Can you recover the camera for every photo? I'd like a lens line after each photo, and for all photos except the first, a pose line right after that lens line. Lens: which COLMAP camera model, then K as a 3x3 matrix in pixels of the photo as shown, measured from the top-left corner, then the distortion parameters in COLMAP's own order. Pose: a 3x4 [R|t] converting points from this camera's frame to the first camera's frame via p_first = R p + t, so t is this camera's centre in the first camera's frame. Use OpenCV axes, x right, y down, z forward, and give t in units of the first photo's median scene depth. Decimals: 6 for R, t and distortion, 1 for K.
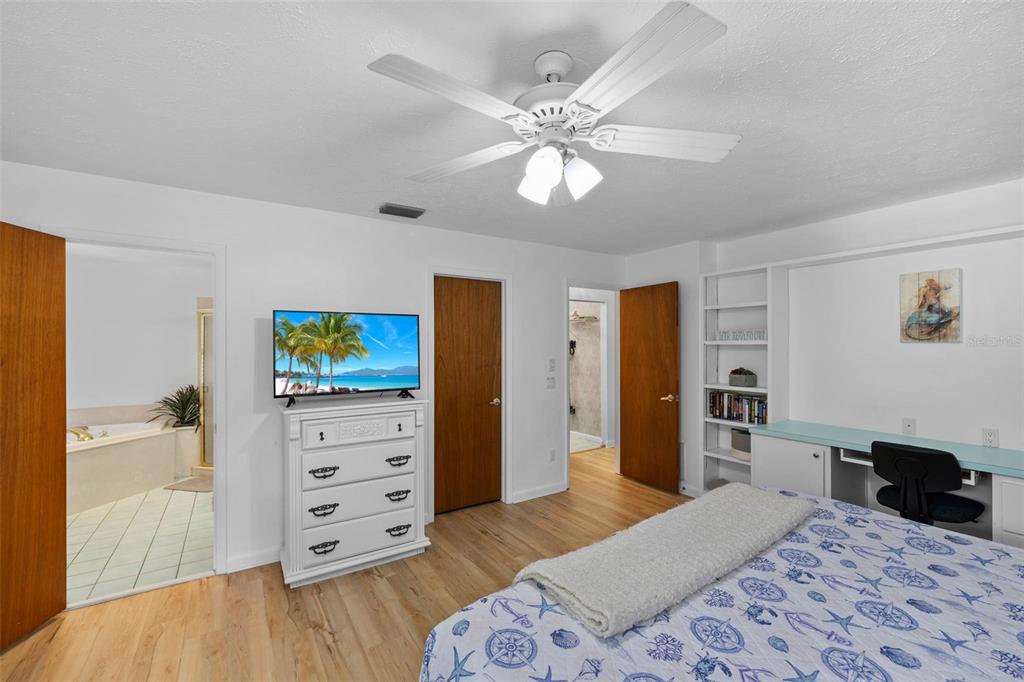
lens RADIAL K [[428.3, 0, 509.0], [0, 428.3, 343.6], [0, 0, 1]] dist [-0.000971, -0.000035]
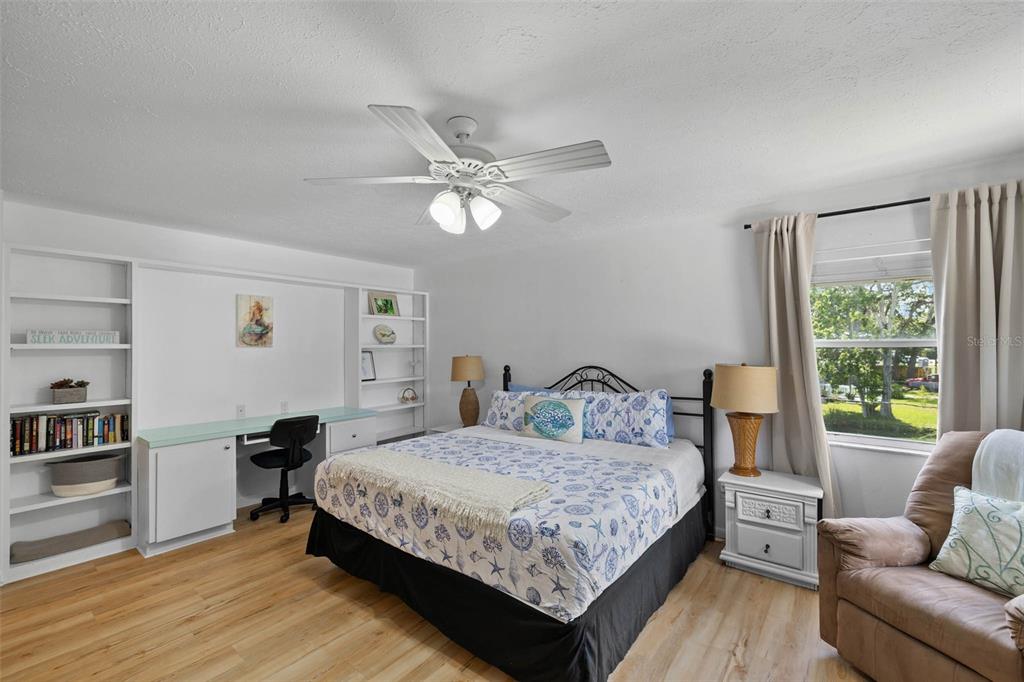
lens RADIAL K [[428.3, 0, 509.0], [0, 428.3, 343.6], [0, 0, 1]] dist [-0.000971, -0.000035]
pose [[-0.307608, 0.012776, 0.951427, -0.576857], [0.002093, 0.999917, -0.012750, 0.005508], [-0.951511, -0.001931, -0.307609, 0.640283]]
